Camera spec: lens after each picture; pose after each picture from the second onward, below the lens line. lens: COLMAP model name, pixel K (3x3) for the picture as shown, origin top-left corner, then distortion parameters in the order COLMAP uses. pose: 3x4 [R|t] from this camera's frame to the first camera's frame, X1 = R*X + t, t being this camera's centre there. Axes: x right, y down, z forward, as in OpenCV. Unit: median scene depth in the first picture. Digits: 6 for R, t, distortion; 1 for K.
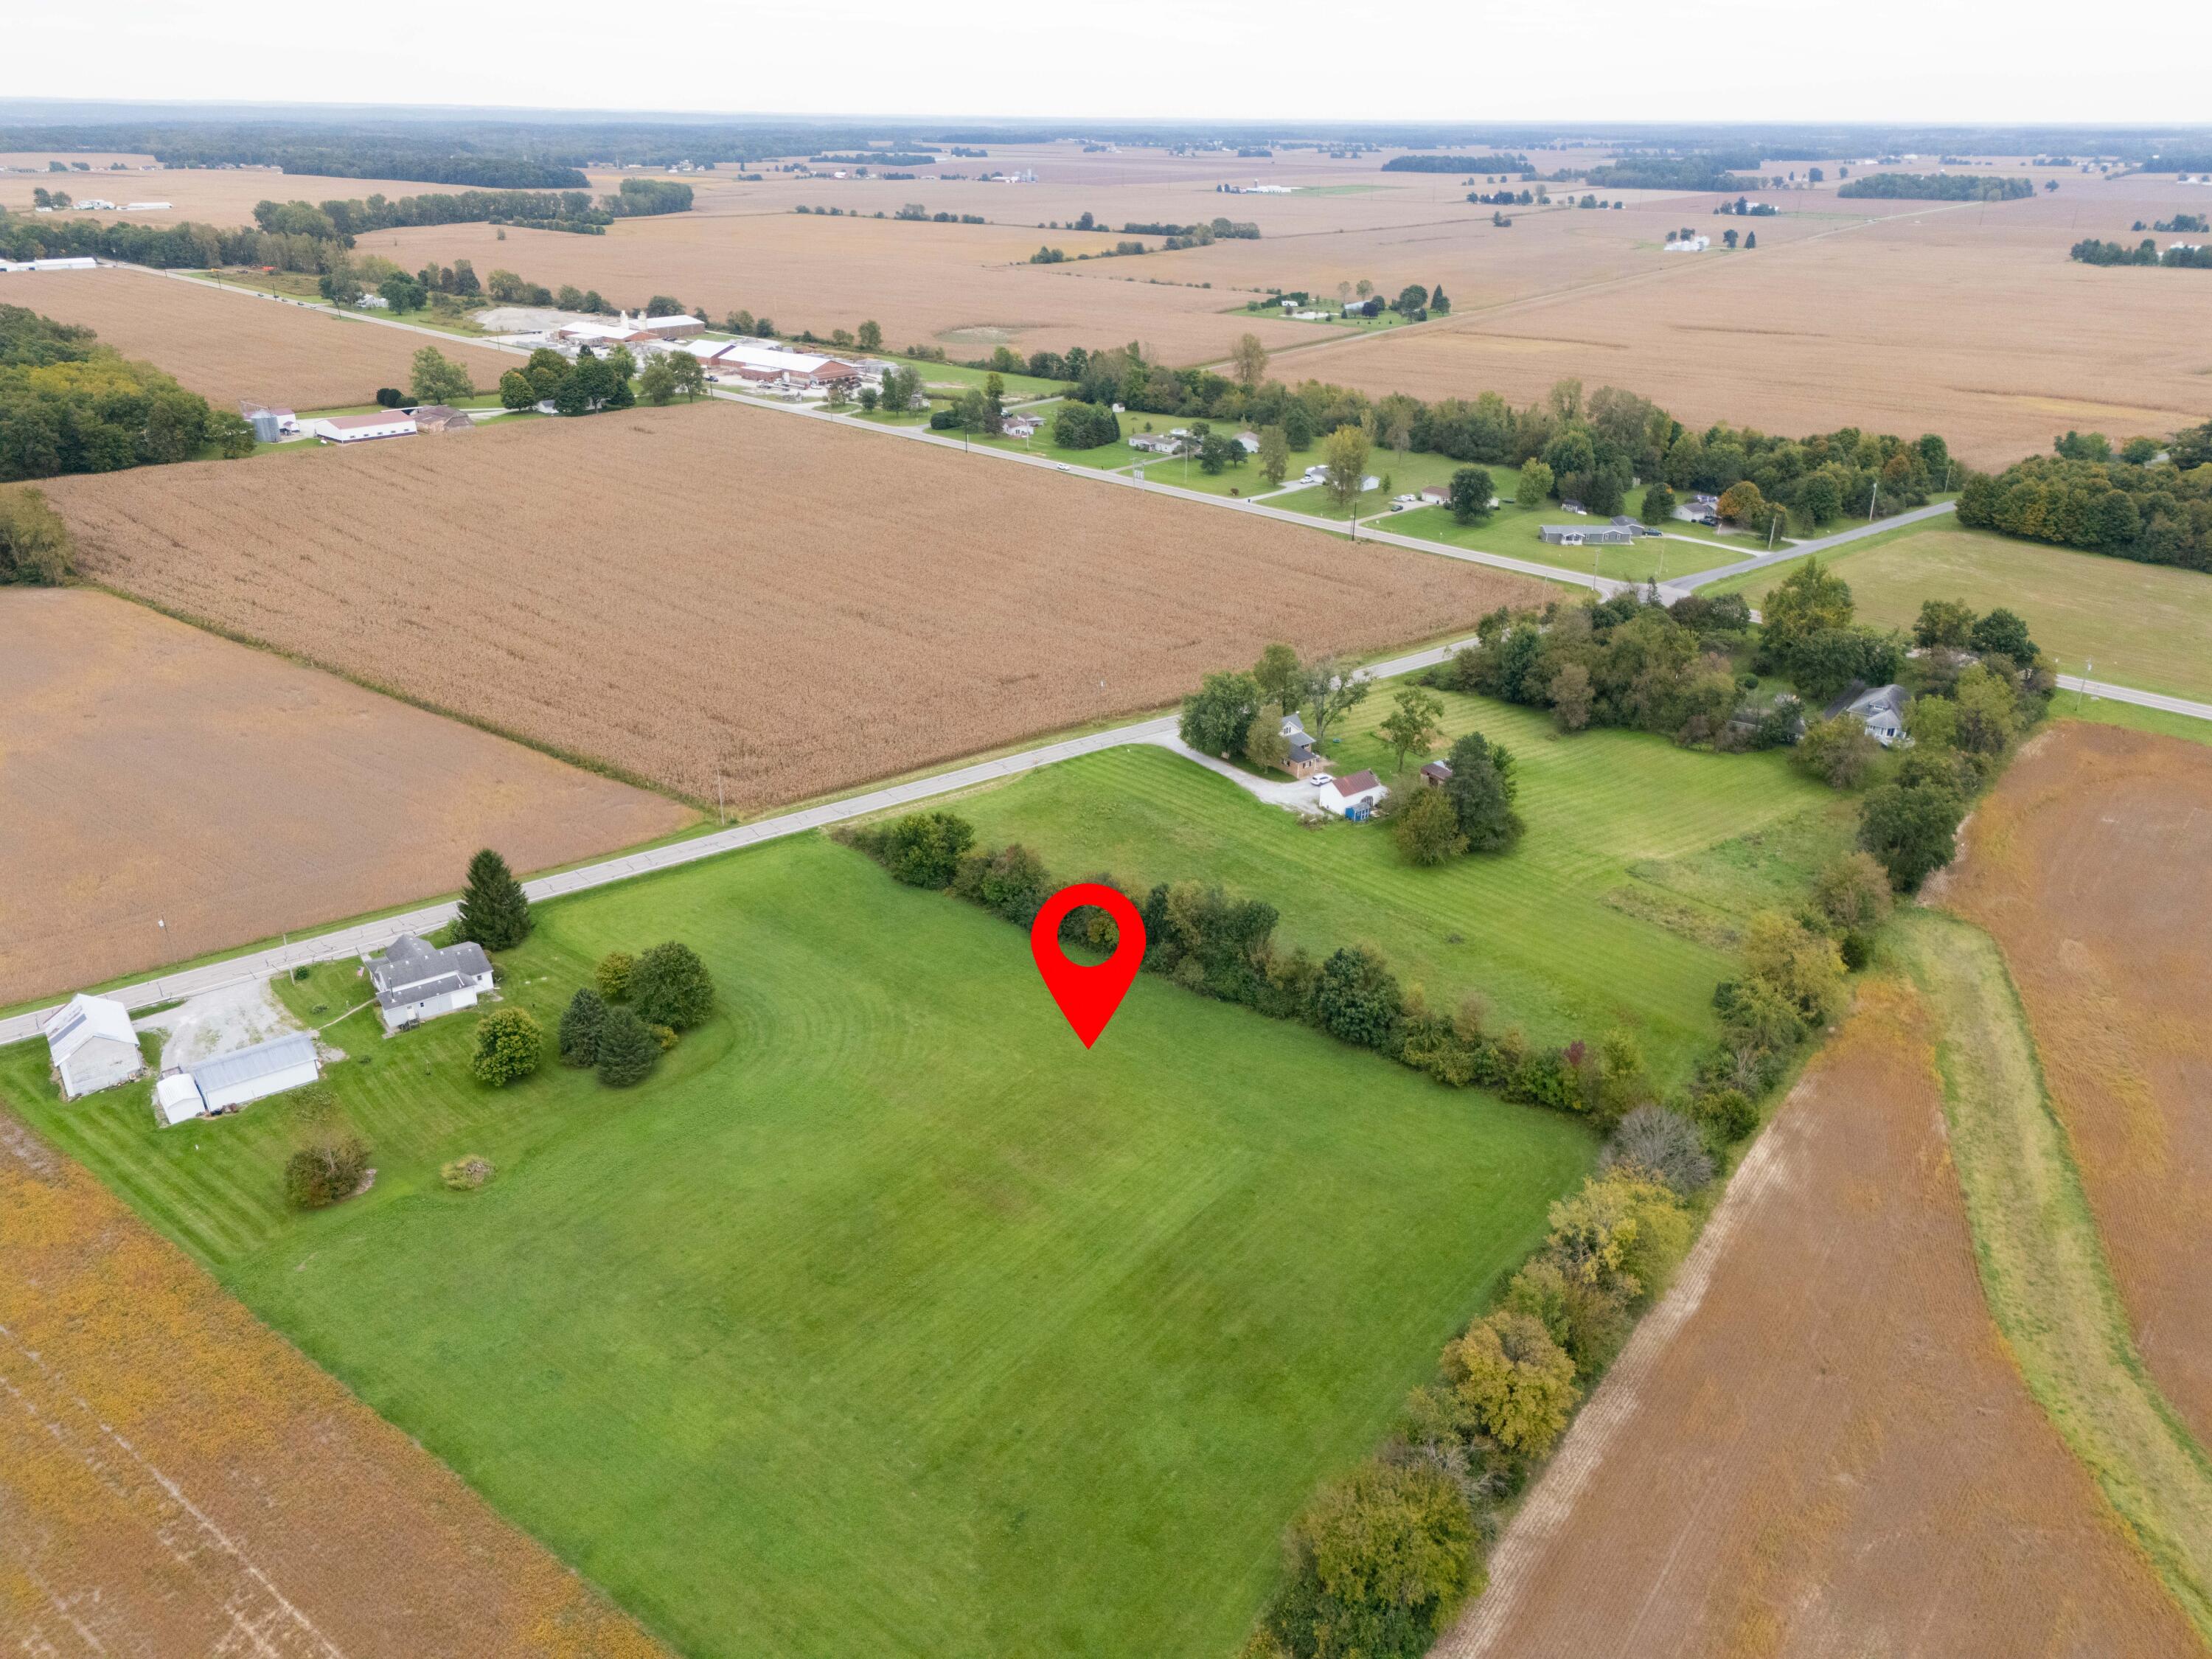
lens RADIAL K [[1600.6, 0, 1112.8], [0, 1600.6, 821.6], [0, 0, 1]] dist [0.062090, -0.059462]
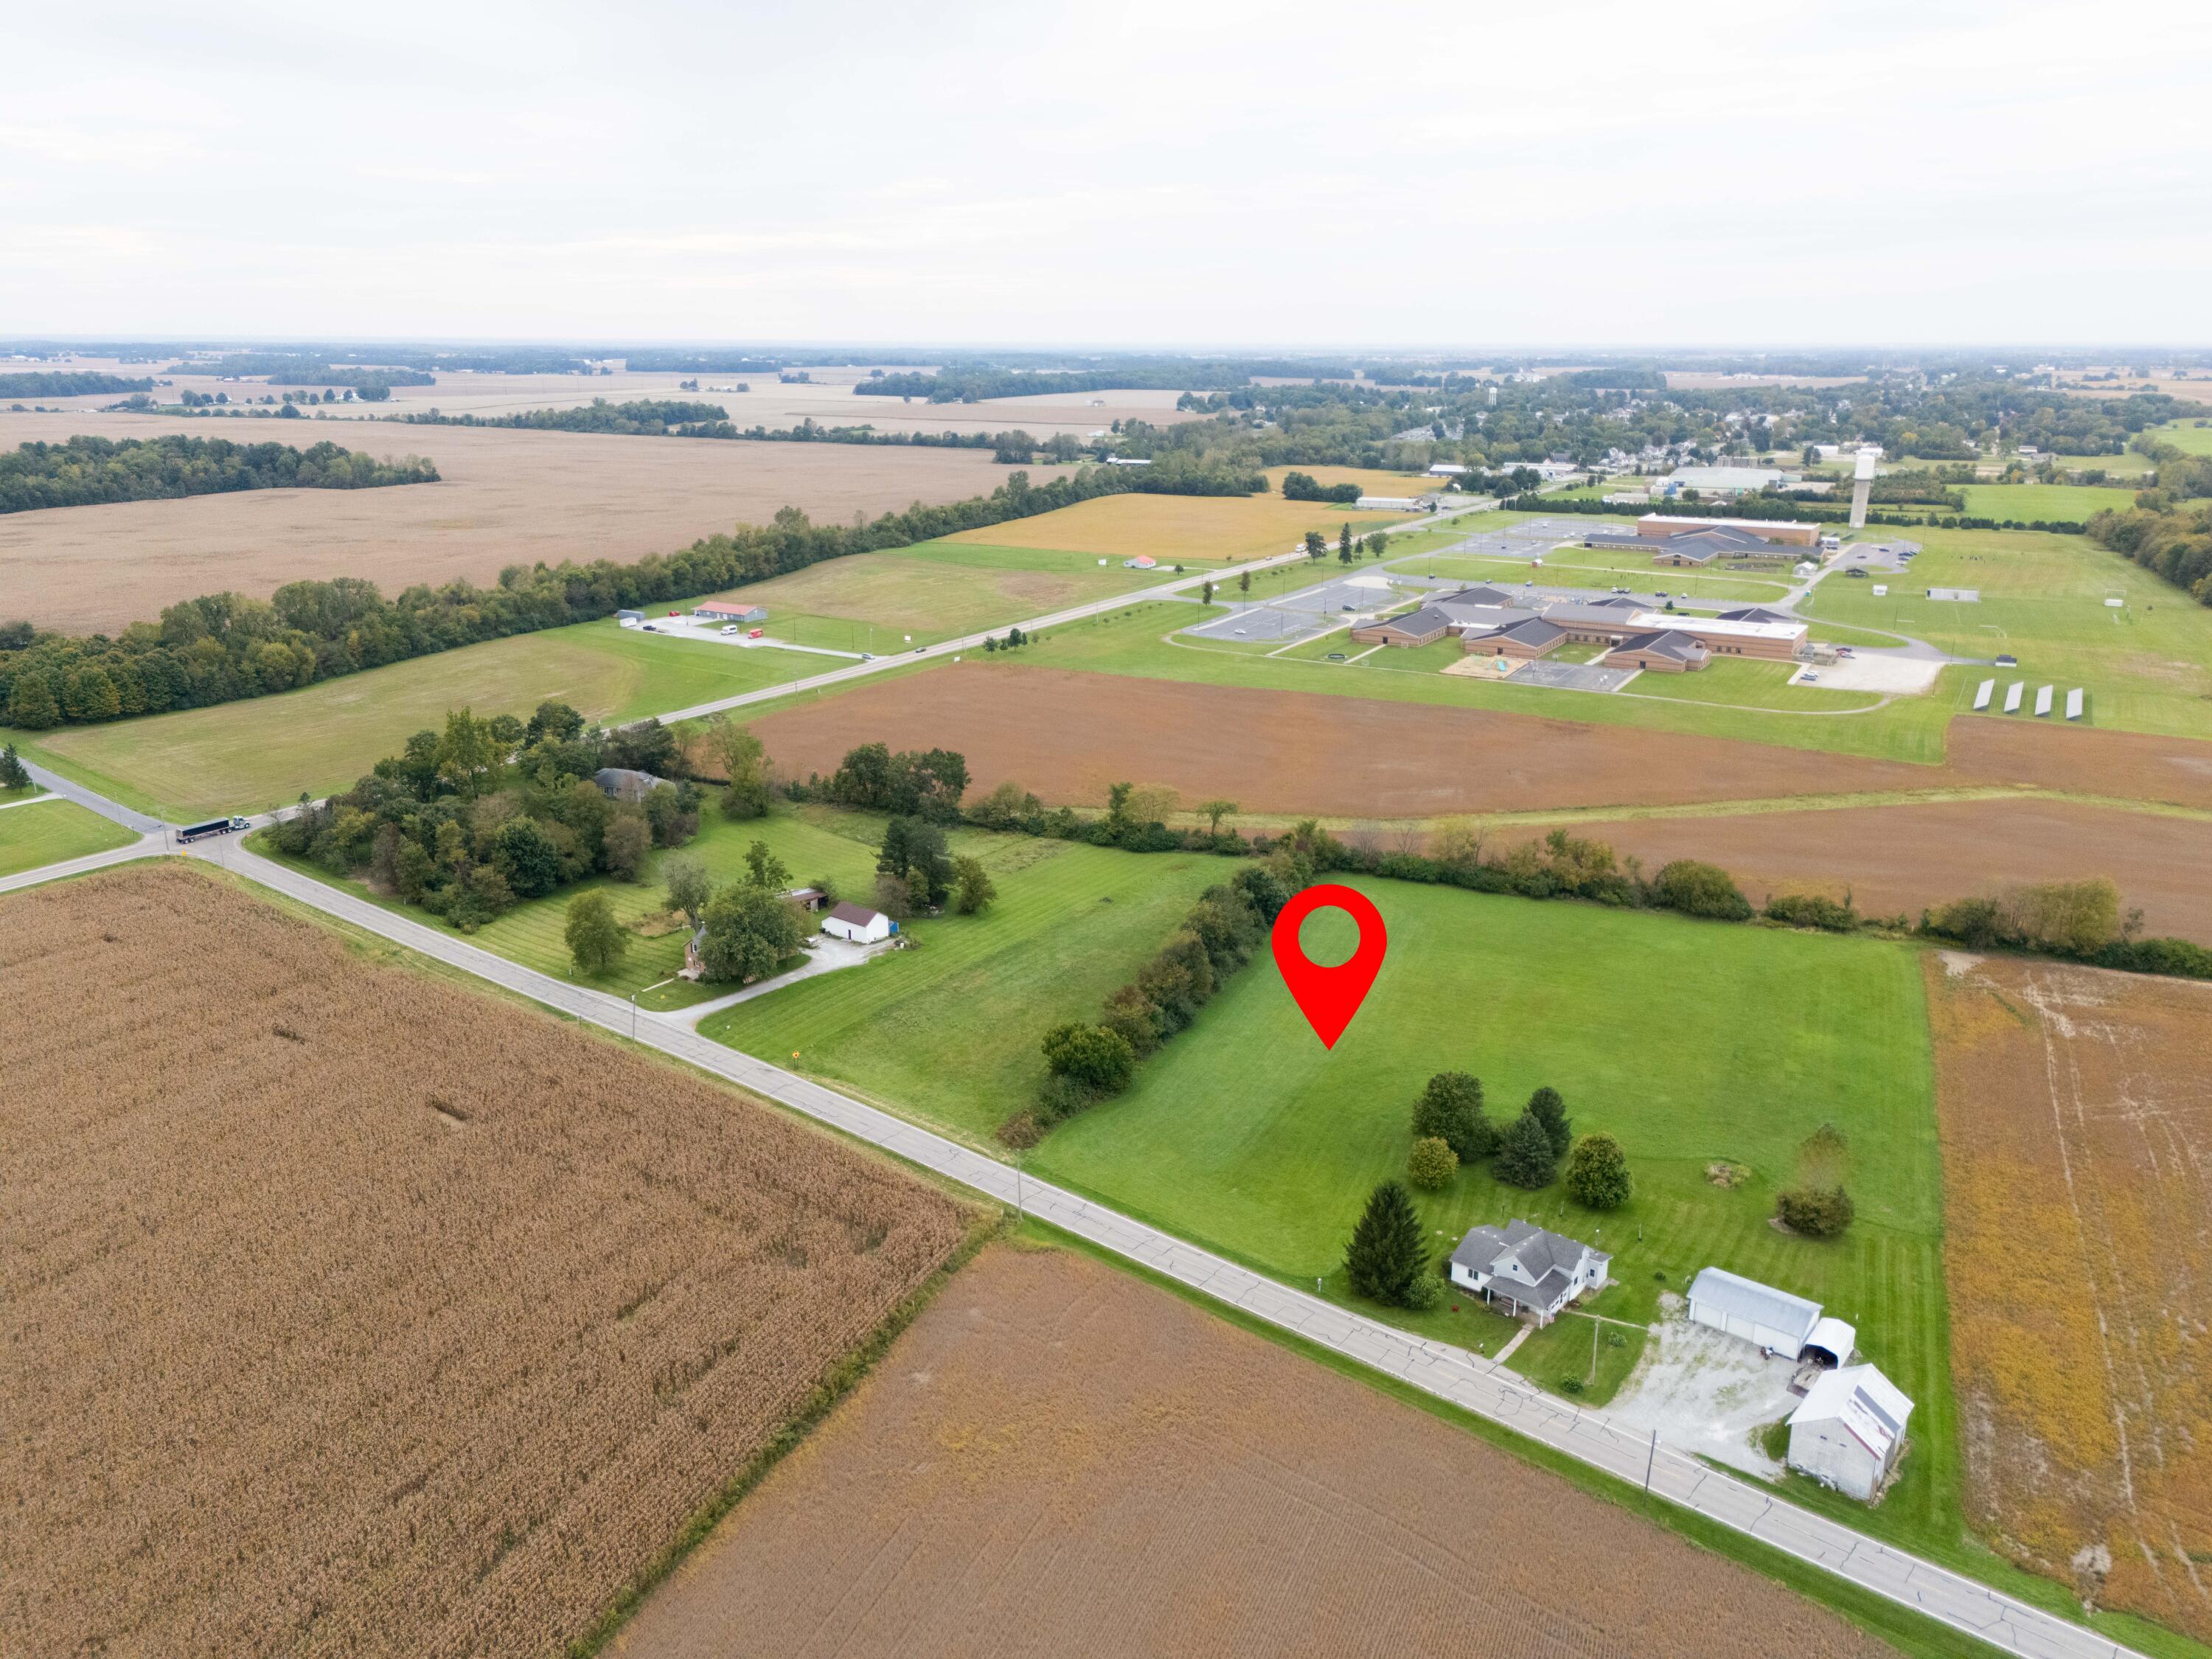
lens RADIAL K [[1600.6, 0, 1112.8], [0, 1600.6, 821.6], [0, 0, 1]] dist [0.062090, -0.059462]
pose [[-0.236264, -0.287184, 0.928280, -0.892246], [0.383145, 0.850391, 0.360605, -0.408870], [-0.892961, 0.440864, -0.090884, 0.940388]]
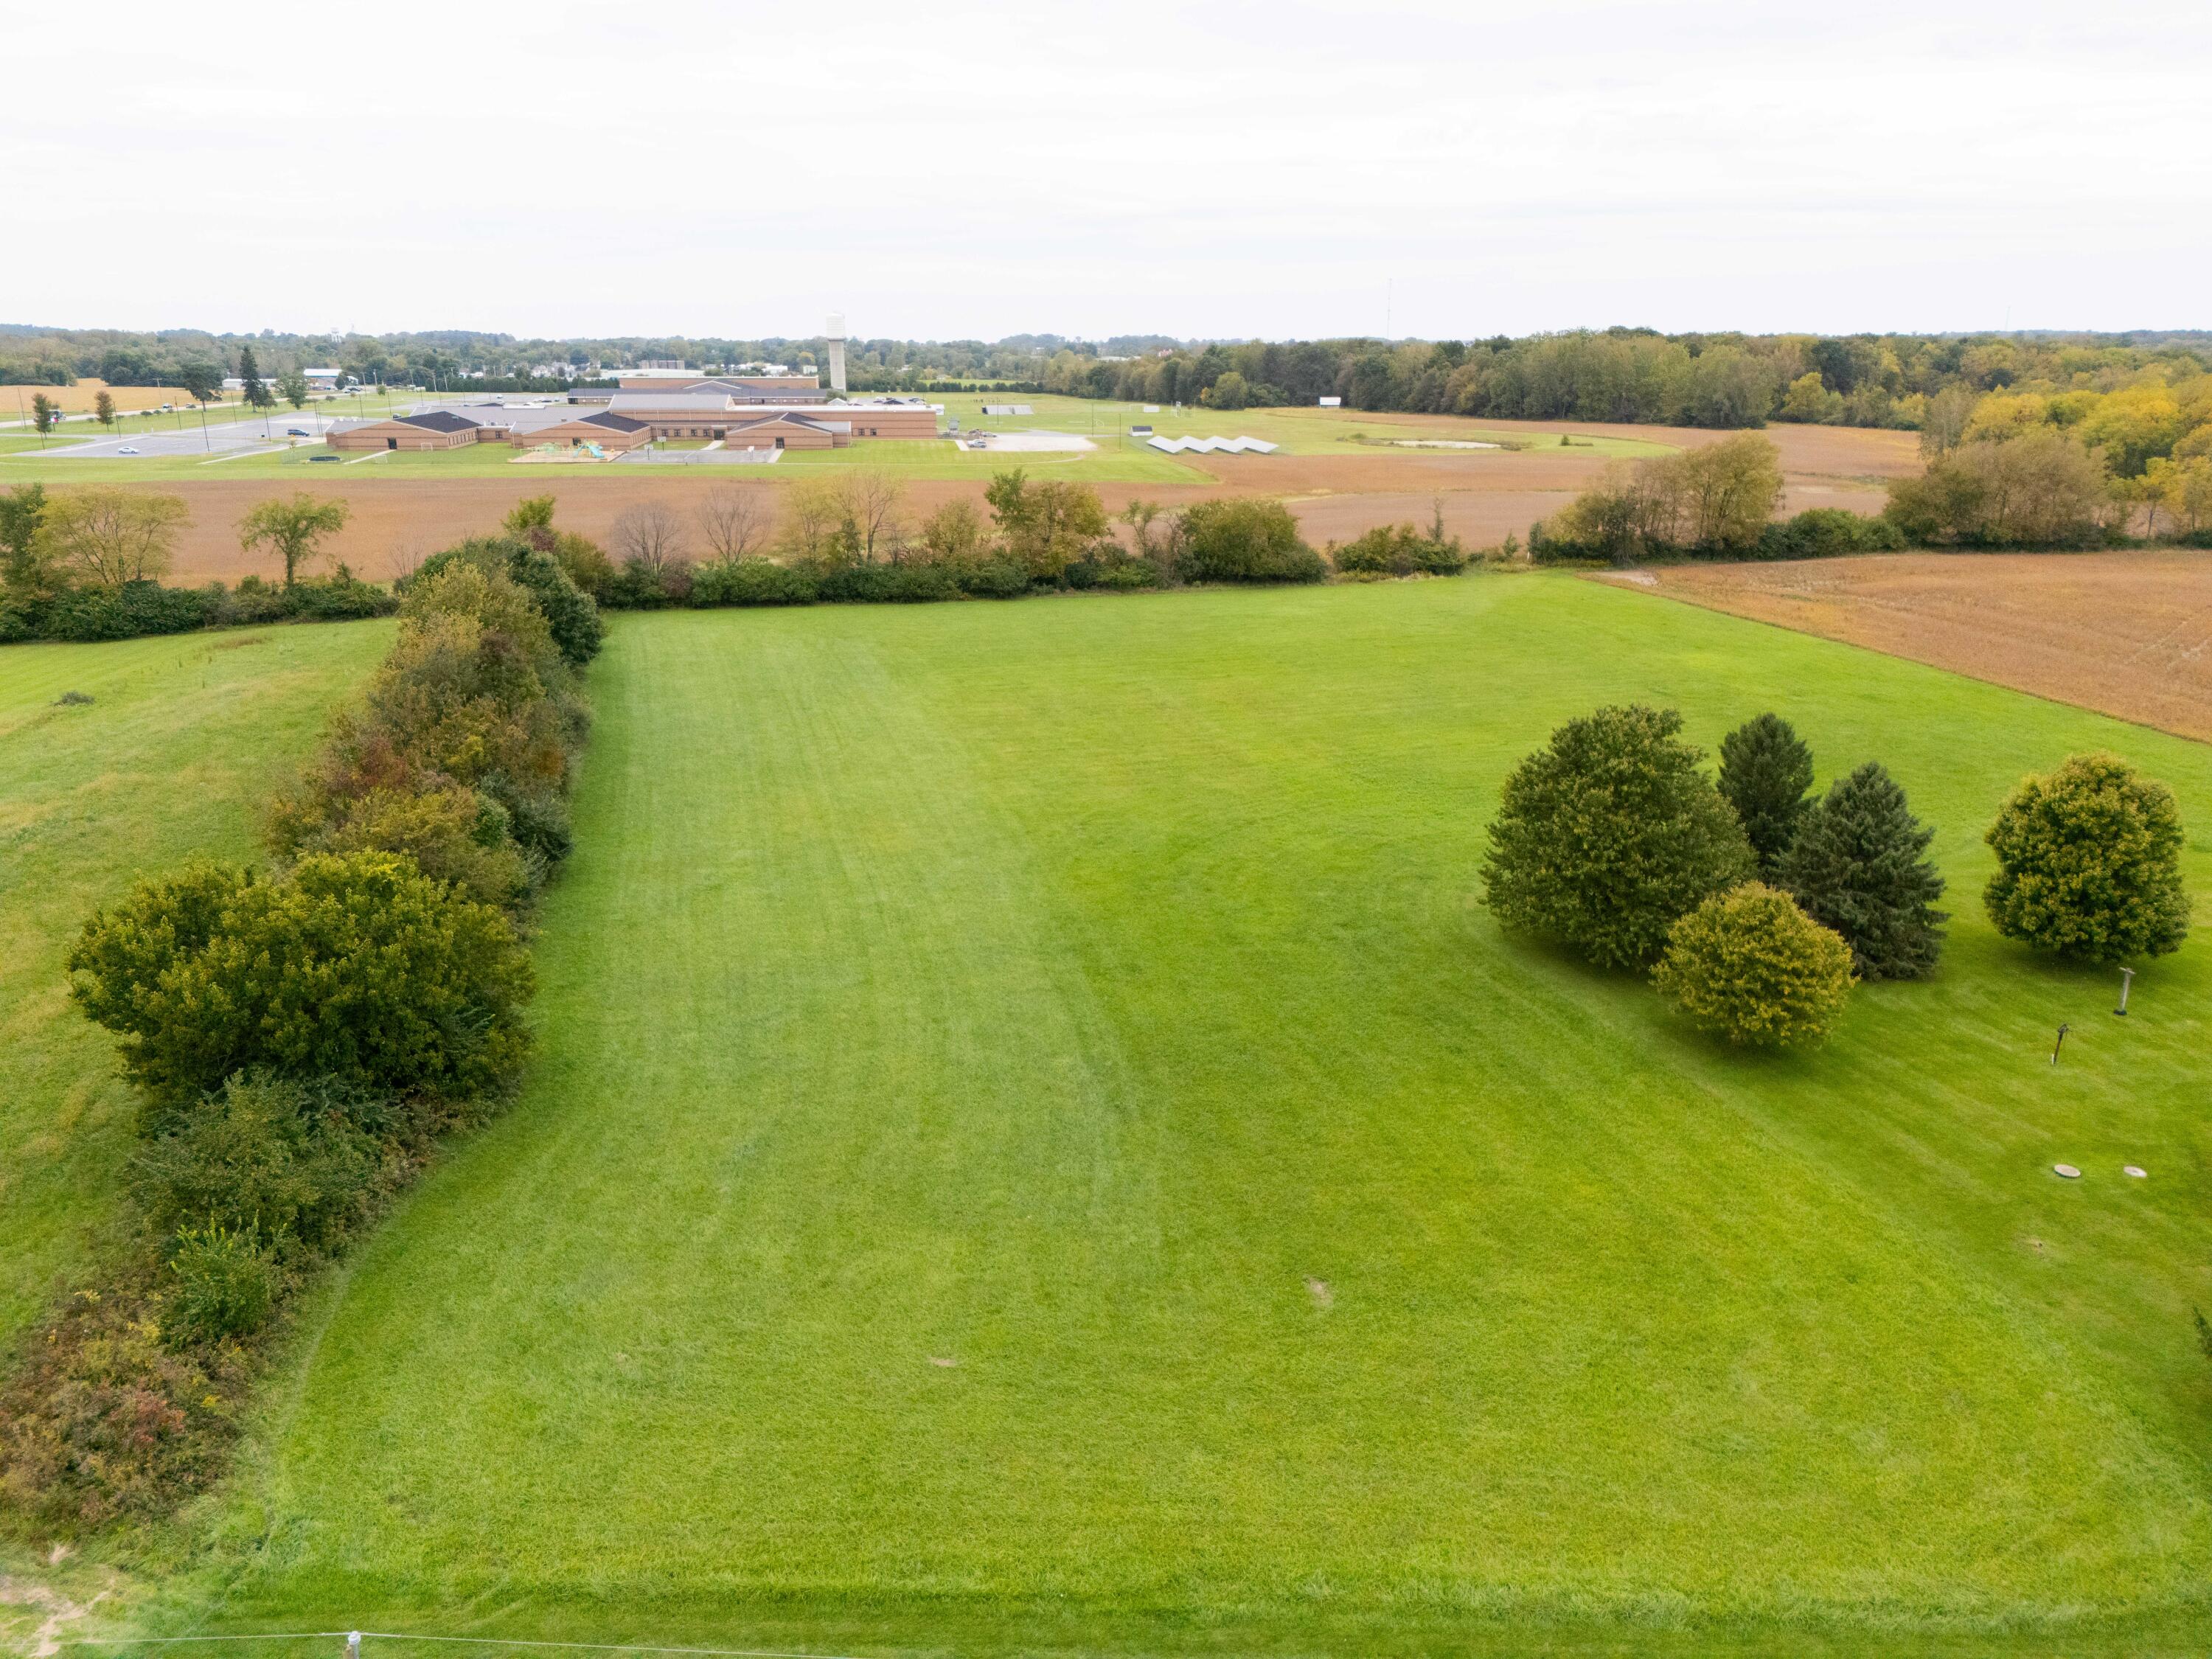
lens RADIAL K [[1600.6, 0, 1112.8], [0, 1600.6, 821.6], [0, 0, 1]] dist [0.062090, -0.059462]
pose [[-0.792469, -0.184191, 0.581435, -0.305998], [0.233998, 0.788540, 0.568727, -0.097490], [-0.563239, 0.586753, -0.581793, 0.980250]]
